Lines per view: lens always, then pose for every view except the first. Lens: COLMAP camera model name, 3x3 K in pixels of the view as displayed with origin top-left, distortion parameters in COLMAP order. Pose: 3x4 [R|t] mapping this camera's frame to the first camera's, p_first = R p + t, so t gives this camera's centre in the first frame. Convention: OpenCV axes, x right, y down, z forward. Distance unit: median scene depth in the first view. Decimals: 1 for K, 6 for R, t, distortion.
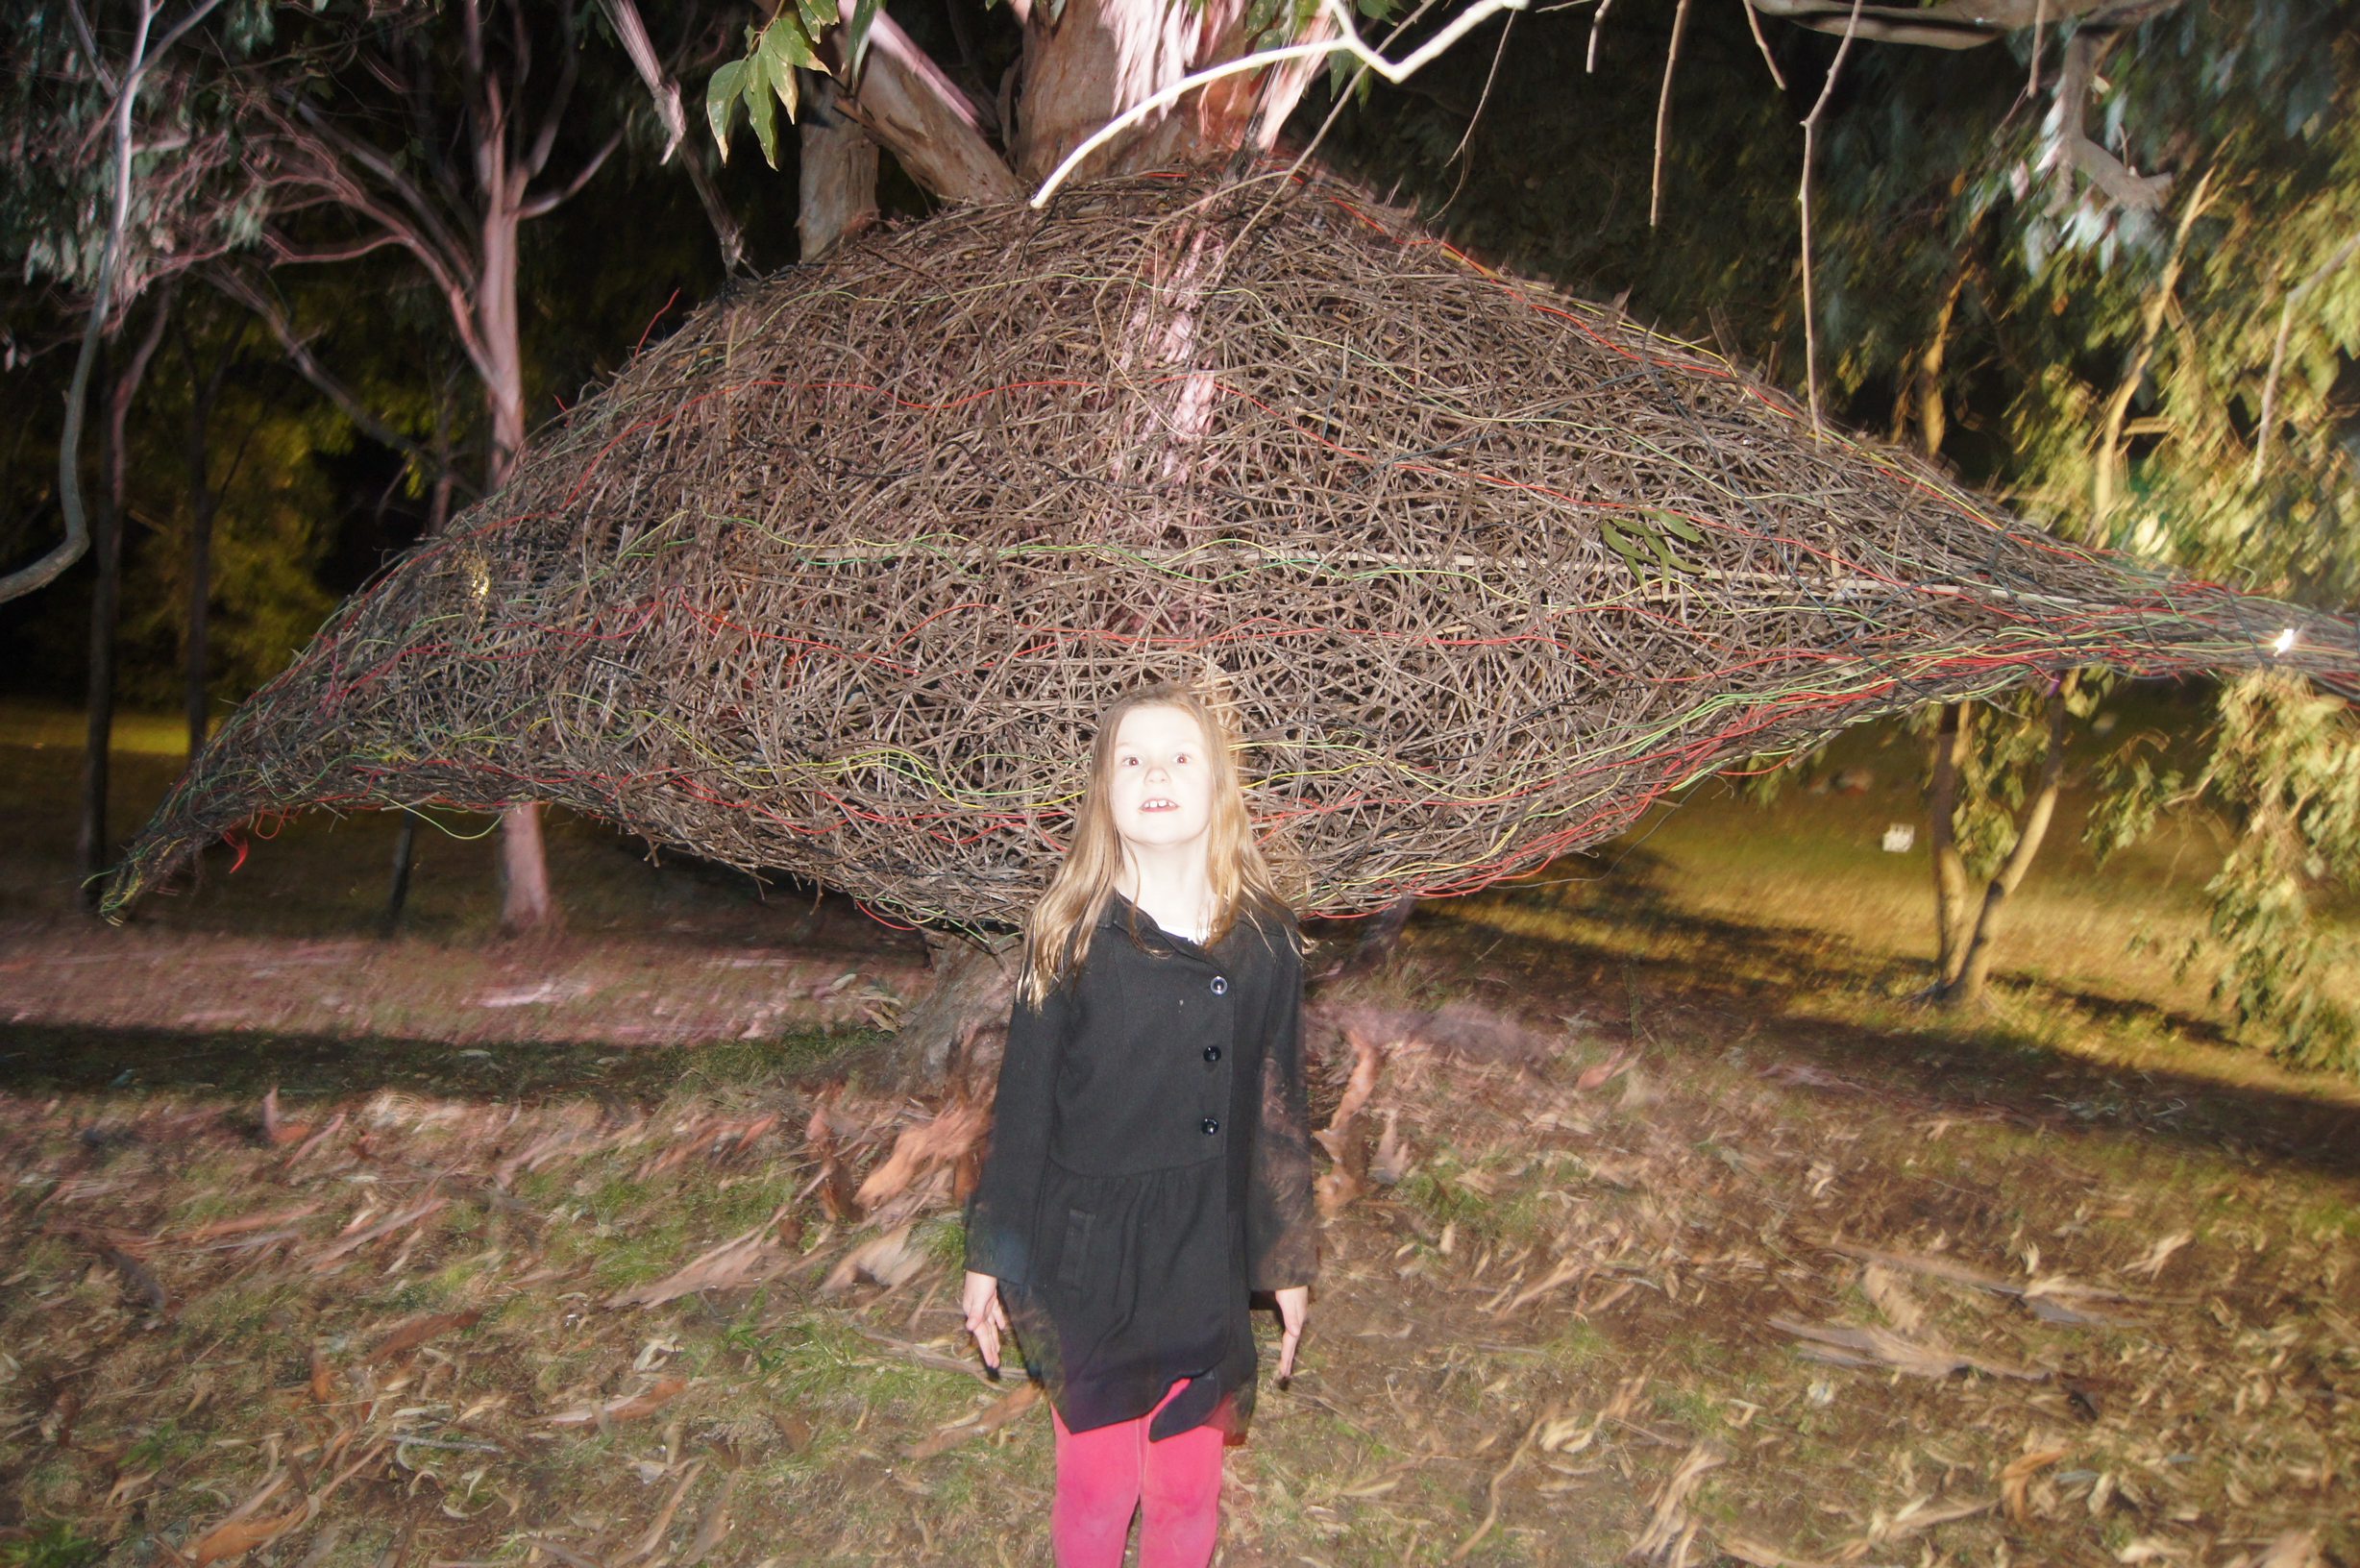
lens RADIAL K [[1904.4, 0, 1190.4], [0, 1904.4, 766.0], [0, 0, 1]] dist [-0.003740, -0.171538]
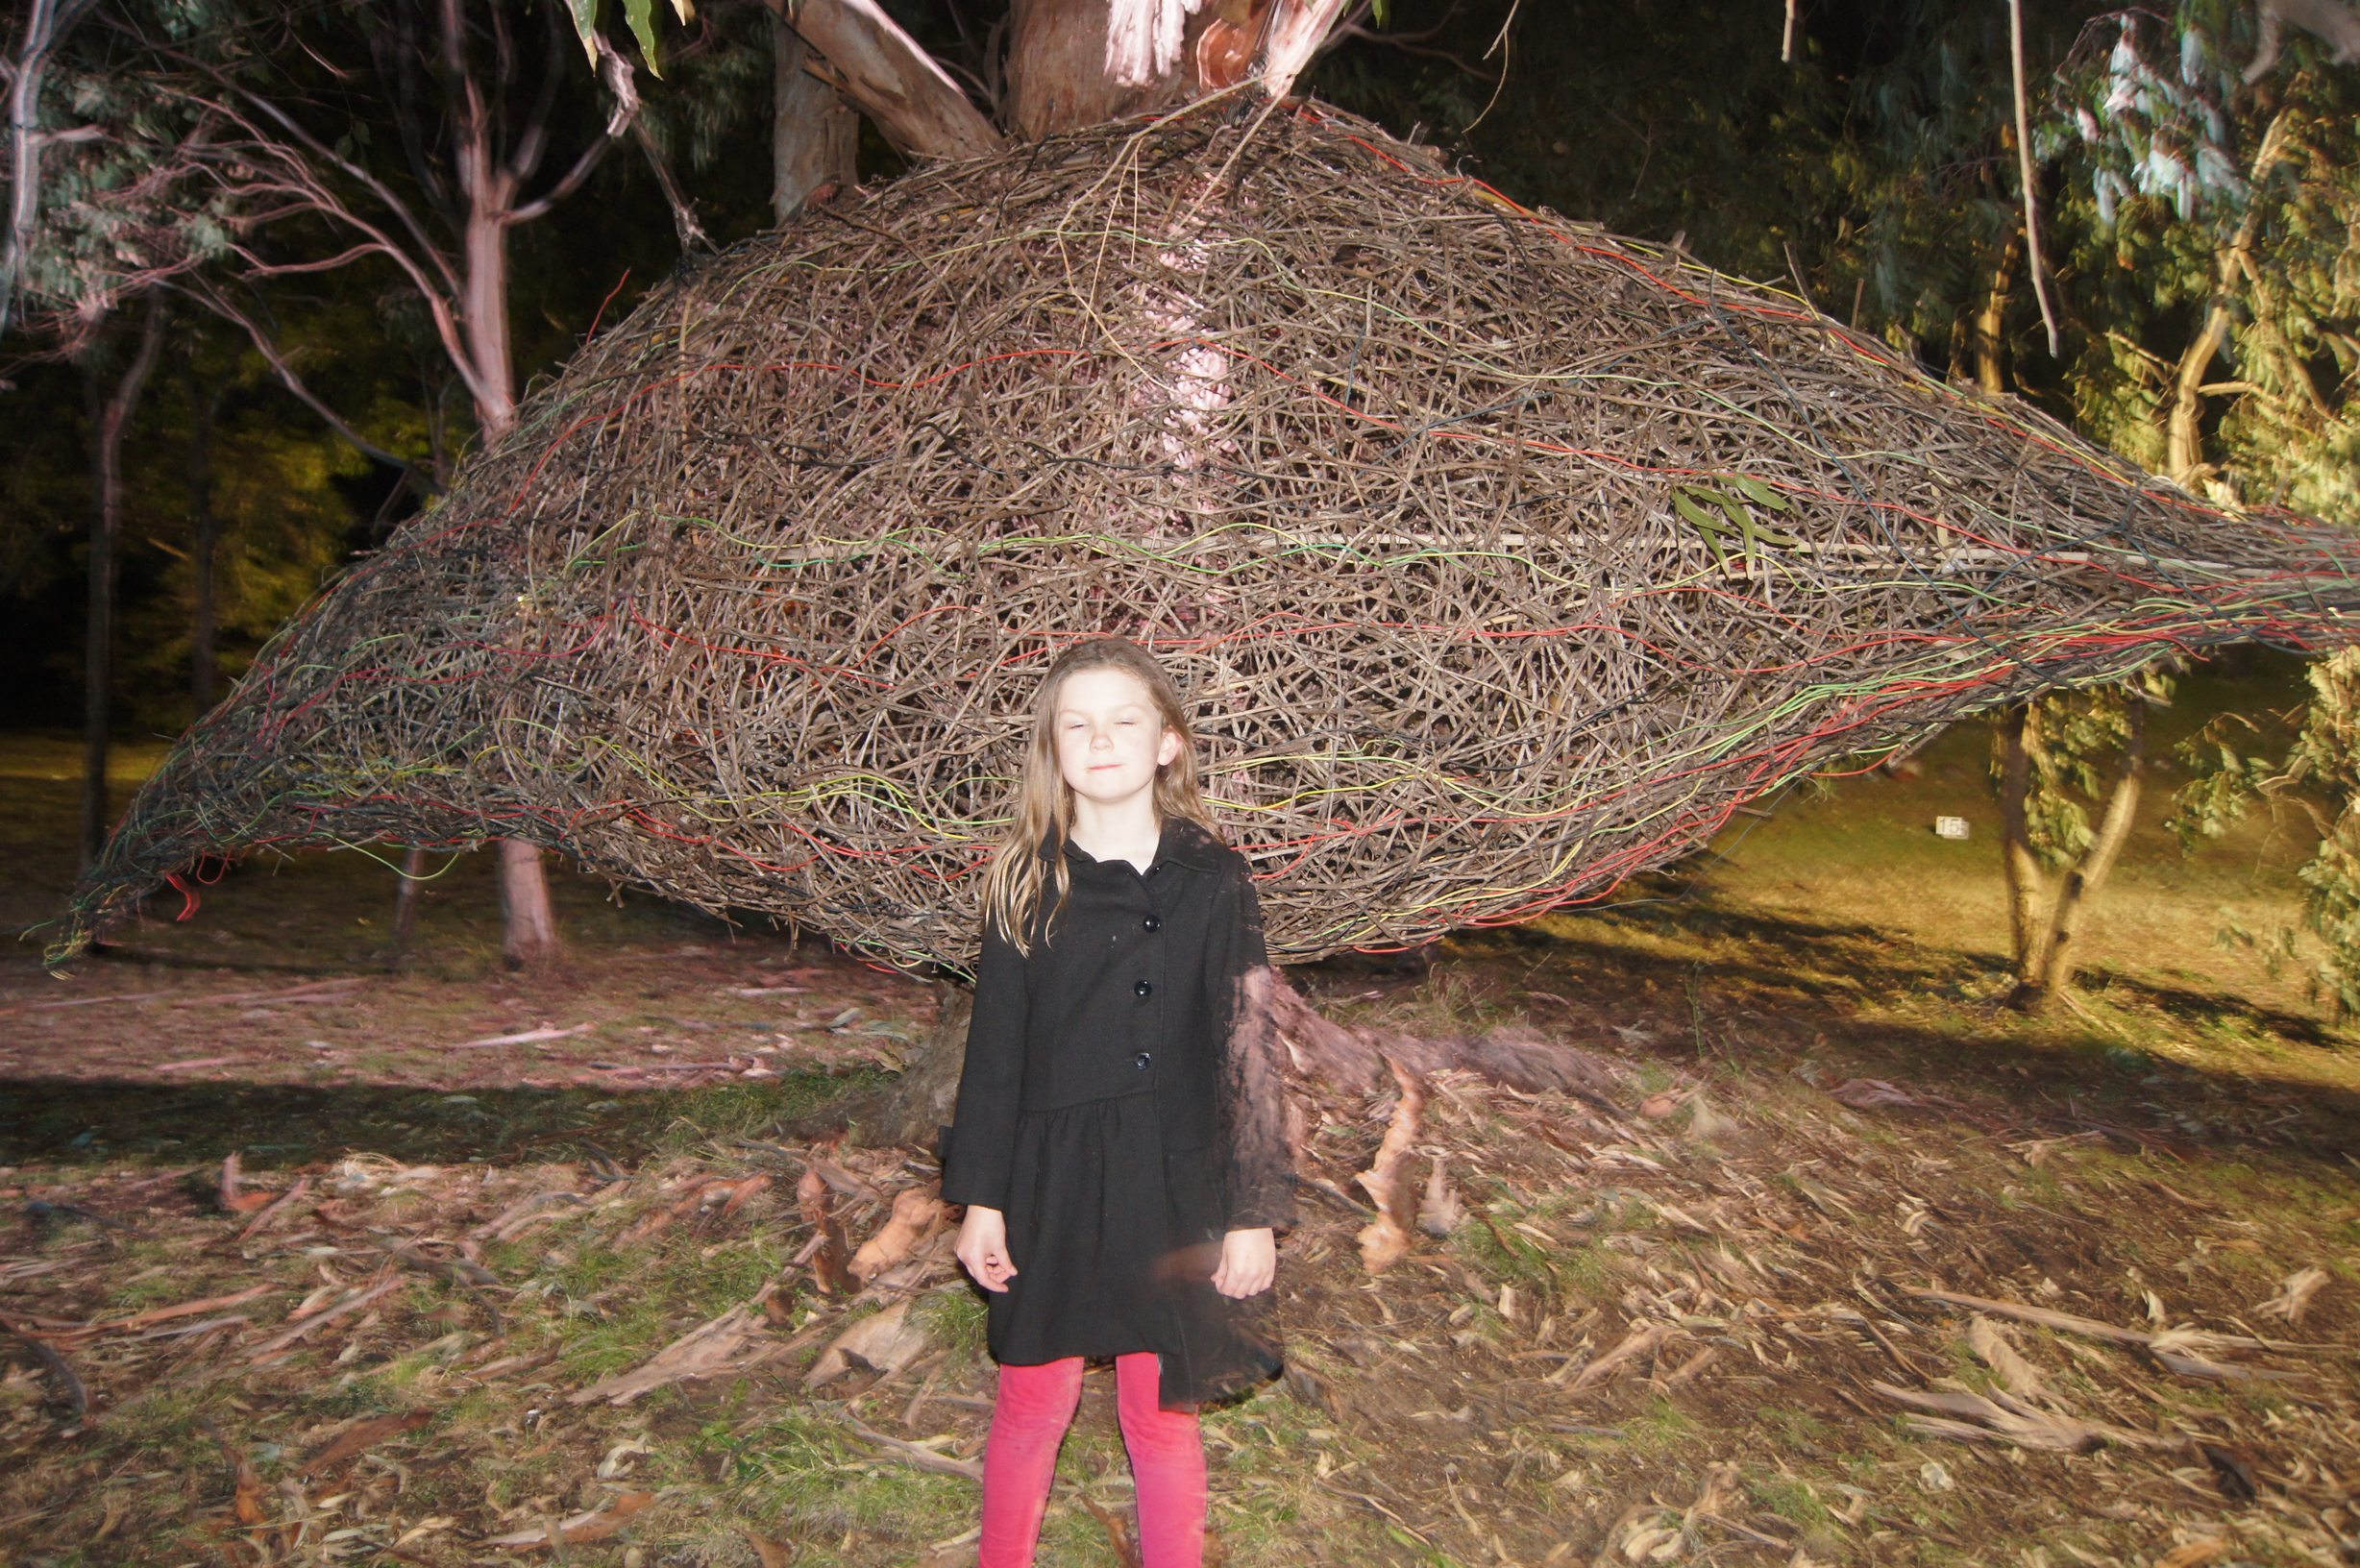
lens RADIAL K [[1906.7, 0, 1180.0], [0, 1906.7, 784.0], [0, 0, 1]] dist [-0.006855, -0.169829]
pose [[0.999412, -0.026645, -0.021561, 0.007398], [0.026813, 0.999612, 0.007567, -0.006597], [0.021351, -0.008140, 0.999739, 0.118048]]
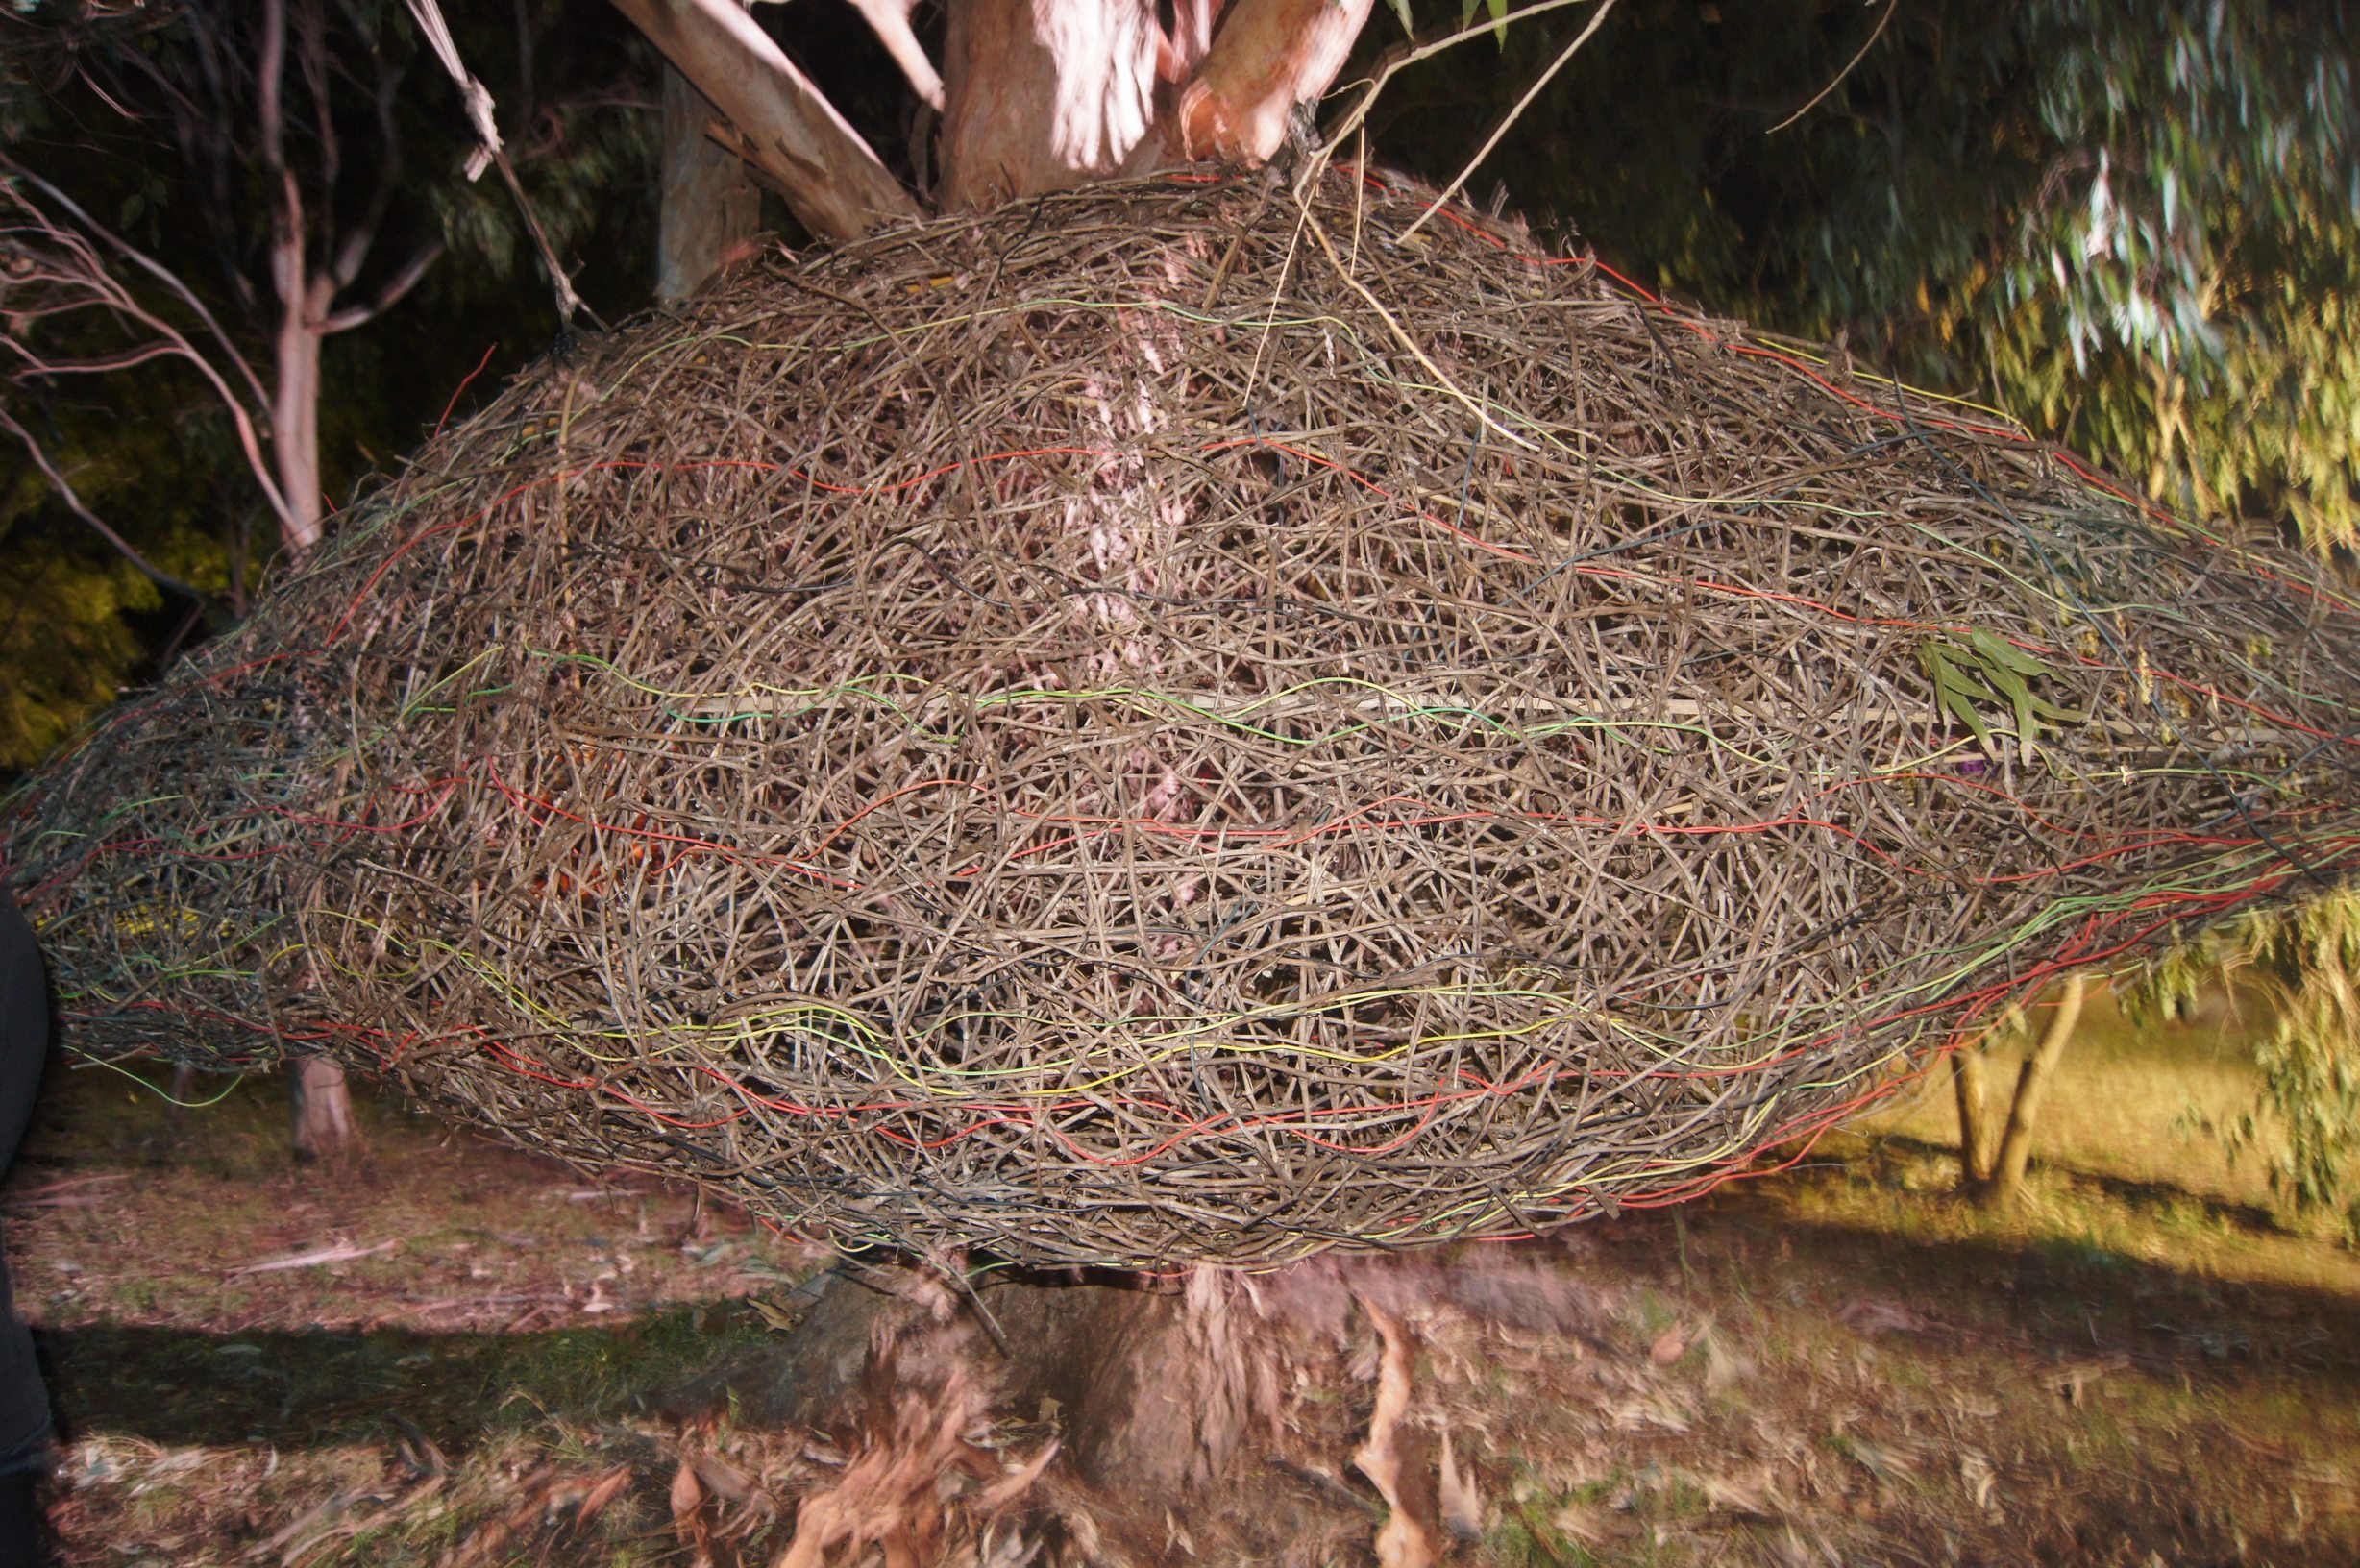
lens RADIAL K [[1871.7, 0, 1180.0], [0, 1871.7, 784.0], [0, 0, 1]] dist [-0.042826, -0.033851]
pose [[0.996369, -0.013788, 0.084011, -0.083302], [0.019301, 0.997688, -0.065157, -0.038666], [-0.082919, 0.066542, 0.994332, 0.338973]]
